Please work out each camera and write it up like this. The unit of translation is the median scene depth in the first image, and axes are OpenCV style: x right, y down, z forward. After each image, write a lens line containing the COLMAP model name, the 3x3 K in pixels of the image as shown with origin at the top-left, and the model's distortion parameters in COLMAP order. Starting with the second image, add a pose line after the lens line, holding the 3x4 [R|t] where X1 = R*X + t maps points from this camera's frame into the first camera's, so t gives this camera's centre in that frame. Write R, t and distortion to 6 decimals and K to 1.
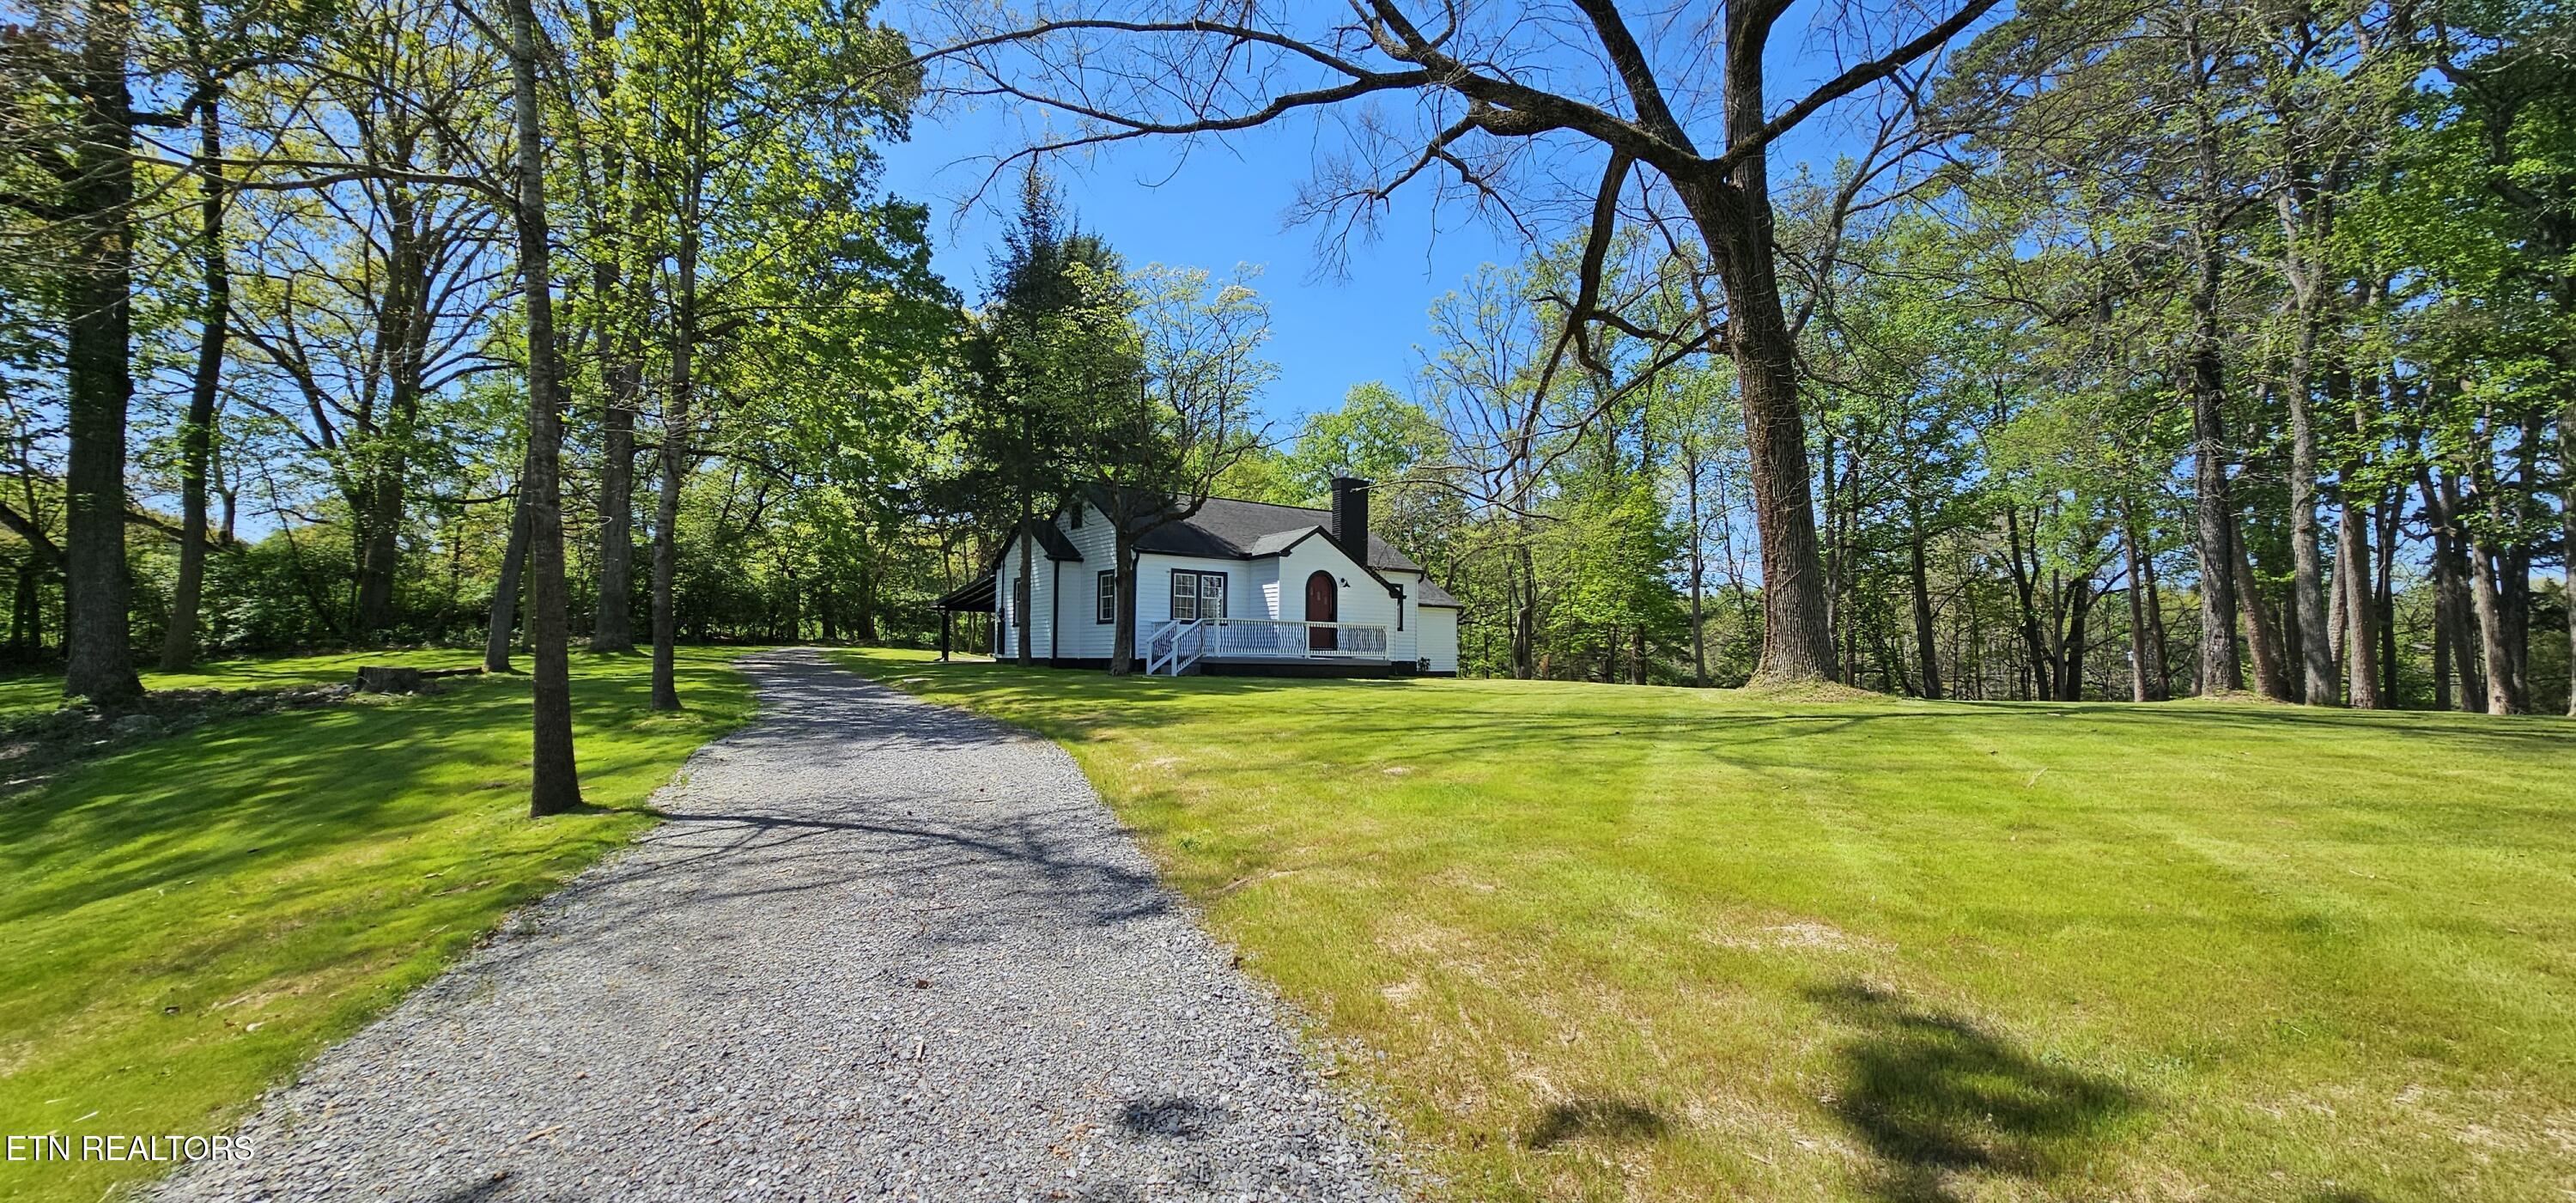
lens RADIAL K [[1005.9, 0, 1288.0], [0, 1005.9, 601.5], [0, 0, 1]] dist [-0.000628, -0.000044]
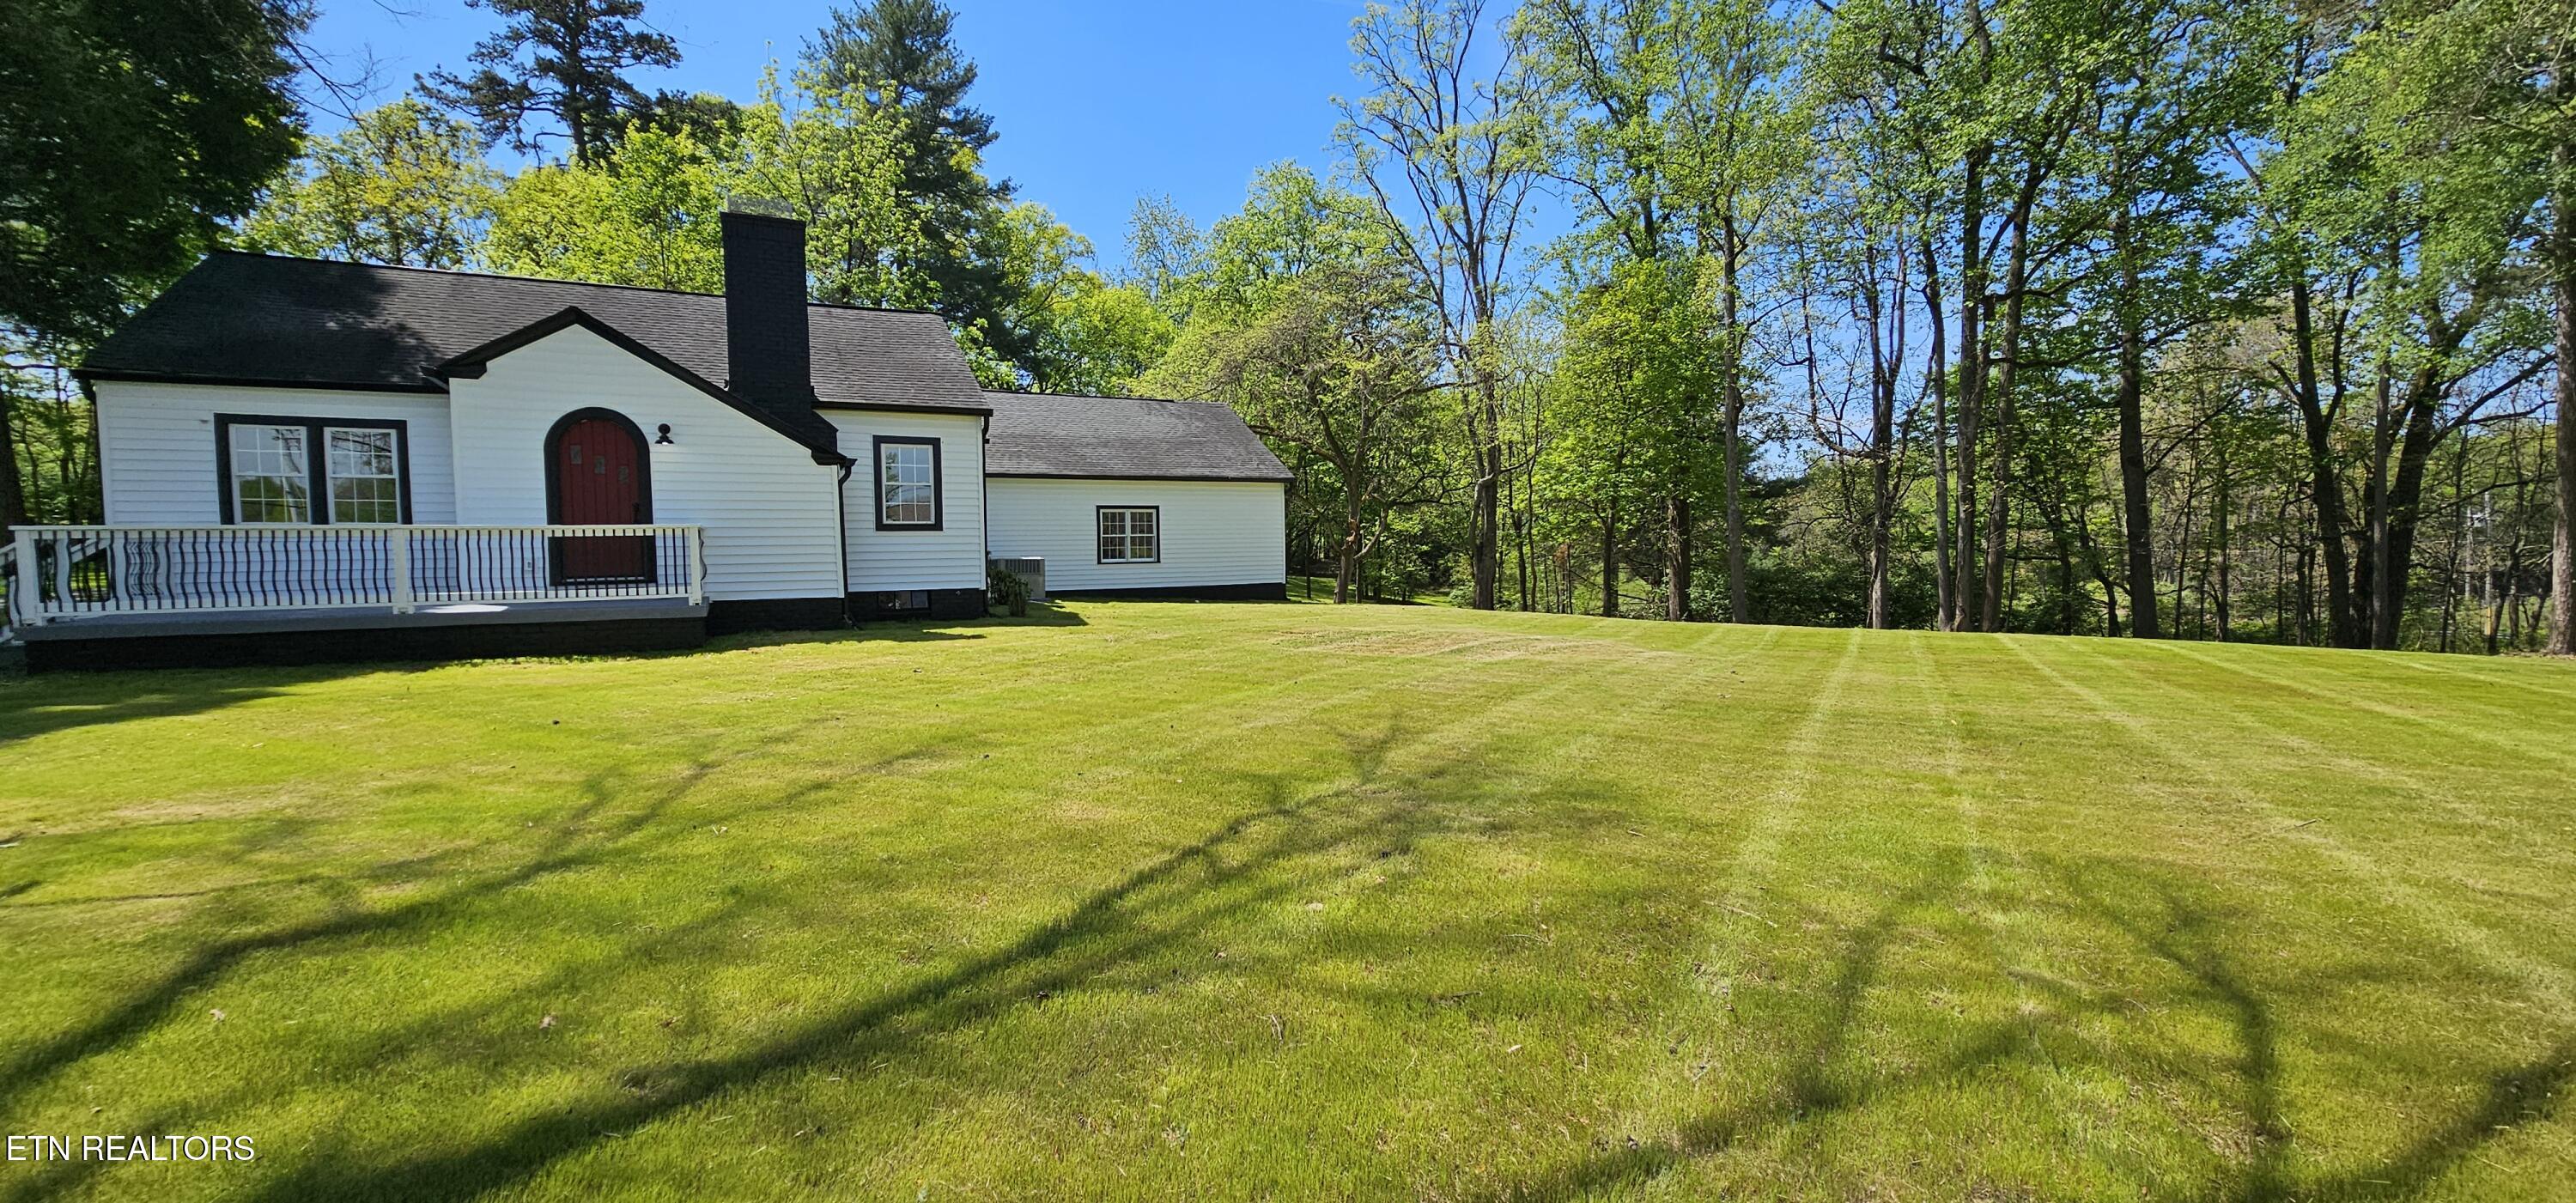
lens RADIAL K [[1031.4, 0, 1288.7], [0, 1031.4, 567.8], [0, 0, 1]] dist [0.001410, 0.000174]
pose [[0.989677, -0.012000, -0.142811, 0.456459], [0.025289, 0.995474, 0.091607, 0.005714], [0.141065, -0.094273, 0.985502, 0.640376]]
